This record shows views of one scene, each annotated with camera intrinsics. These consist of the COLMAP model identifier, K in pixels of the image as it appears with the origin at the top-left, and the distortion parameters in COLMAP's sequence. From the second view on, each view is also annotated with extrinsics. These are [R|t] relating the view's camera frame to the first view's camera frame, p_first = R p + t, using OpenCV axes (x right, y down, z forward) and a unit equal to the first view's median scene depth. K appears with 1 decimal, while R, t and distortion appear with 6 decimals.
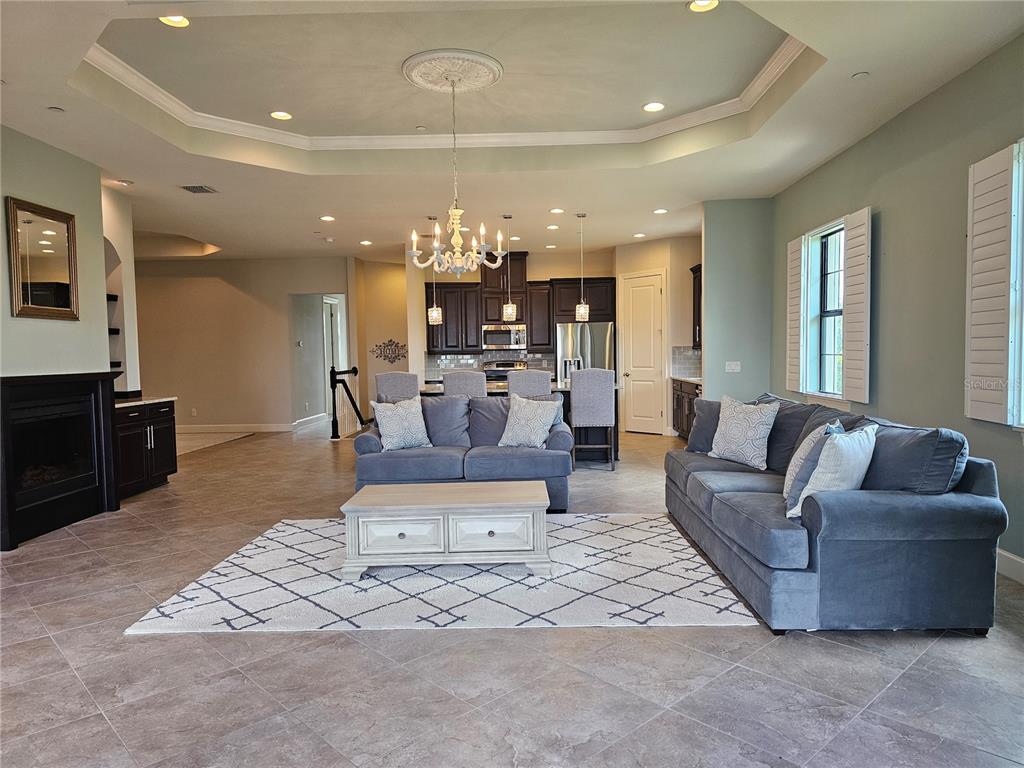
lens RADIAL K [[683.6, 0, 515.3], [0, 683.6, 387.2], [0, 0, 1]] dist [0.069699, -0.066461]
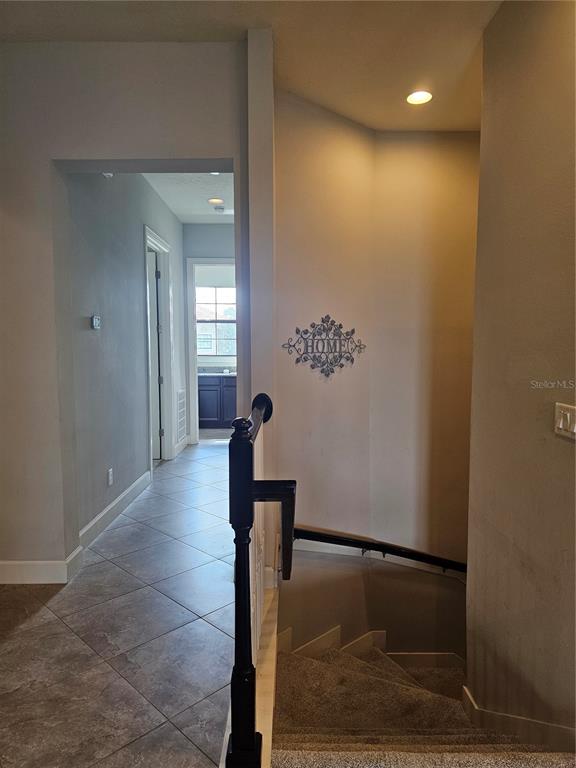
lens RADIAL K [[512.7, 0, 289.3], [0, 512.7, 384.2], [0, 0, 1]] dist [0.069699, -0.066461]
pose [[0.999004, 0.016249, 0.041566, -0.336209], [-0.017407, 0.999466, 0.027661, -0.059654], [-0.041094, -0.028357, 0.998753, 1.104606]]
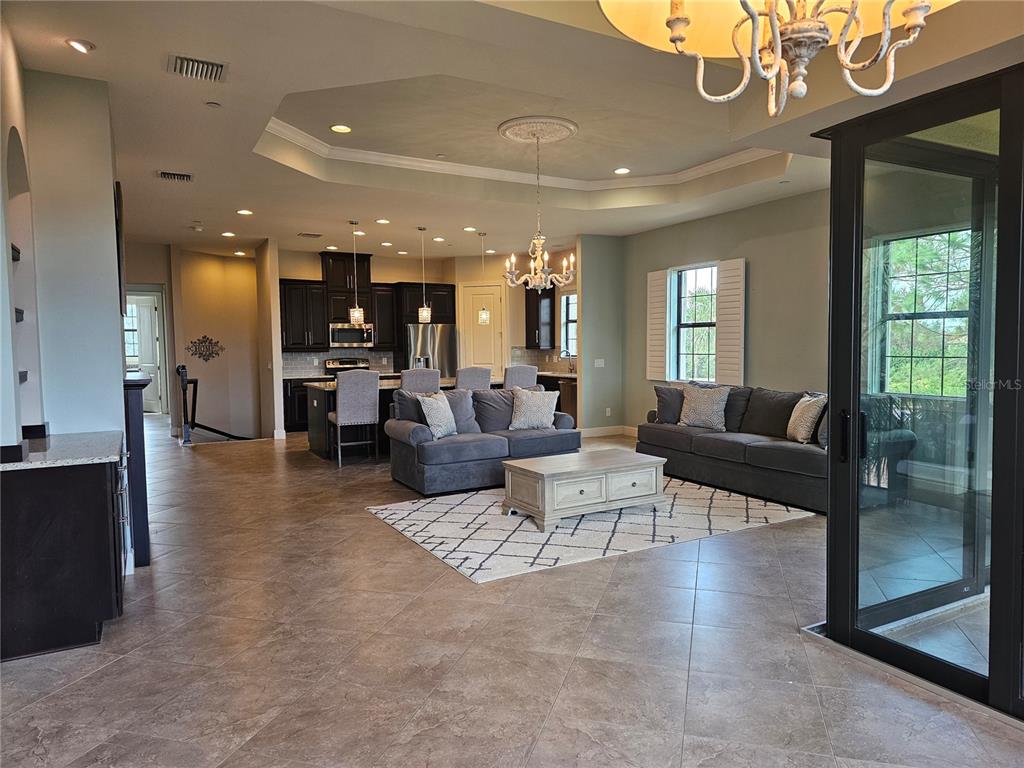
lens RADIAL K [[676.0, 0, 529.9], [0, 676.0, 385.5], [0, 0, 1]] dist [0.127420, -0.221299]
pose [[0.855946, -0.023895, 0.516512, -0.449880], [0.022030, 0.999710, 0.009741, -0.002274], [-0.516595, 0.003041, 0.856224, -0.034011]]
